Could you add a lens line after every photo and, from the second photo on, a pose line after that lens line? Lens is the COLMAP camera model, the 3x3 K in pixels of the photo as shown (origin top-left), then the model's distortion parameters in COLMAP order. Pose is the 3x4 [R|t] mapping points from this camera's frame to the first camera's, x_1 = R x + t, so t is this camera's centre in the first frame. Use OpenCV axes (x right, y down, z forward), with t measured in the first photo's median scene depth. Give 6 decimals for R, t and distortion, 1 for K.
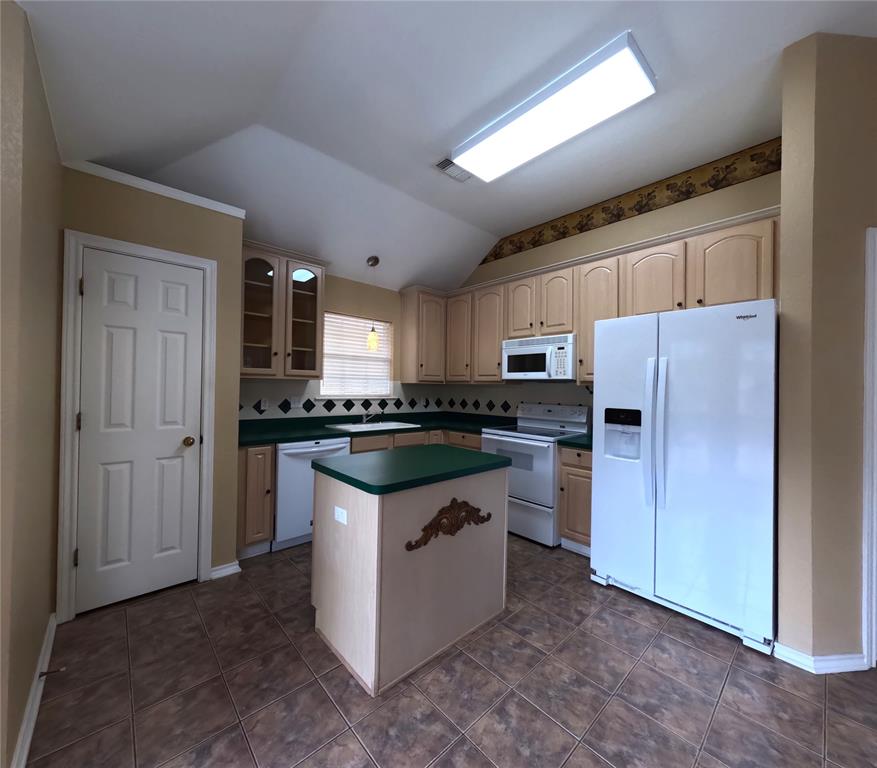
lens RADIAL K [[358.2, 0, 410.8], [0, 358.2, 383.8], [0, 0, 1]] dist [0.002179, 0.000070]
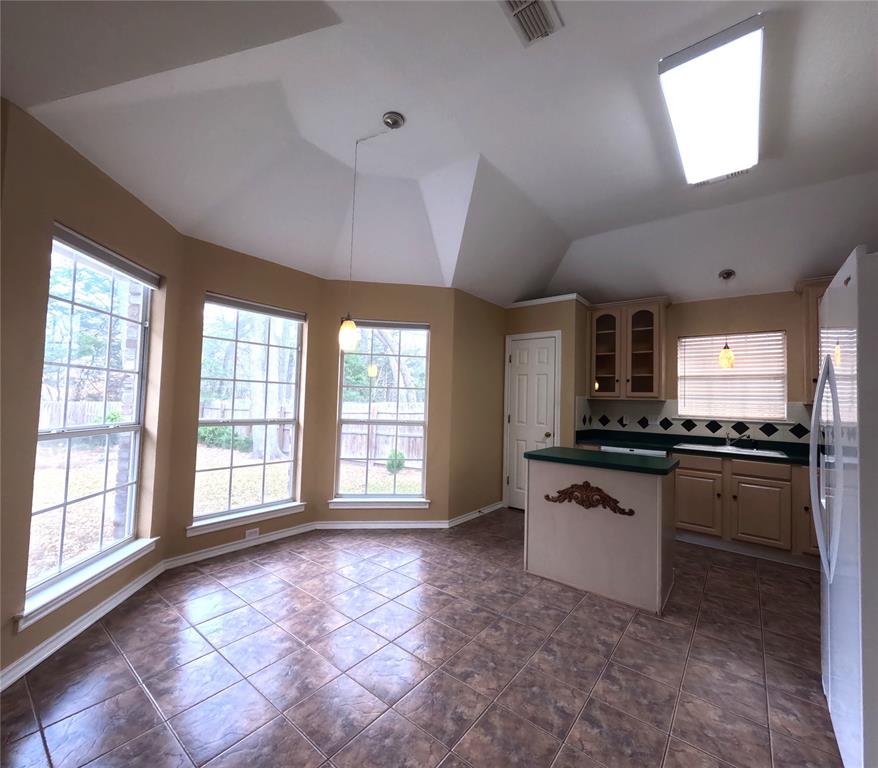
lens RADIAL K [[359.5, 0, 438.2], [0, 359.5, 385.6], [0, 0, 1]] dist [0.000557, 0.000098]
pose [[0.180334, -0.055959, -0.982012, 0.798440], [-0.020418, 0.997952, -0.060617, 0.028361], [0.983394, 0.030982, 0.178822, 0.105487]]
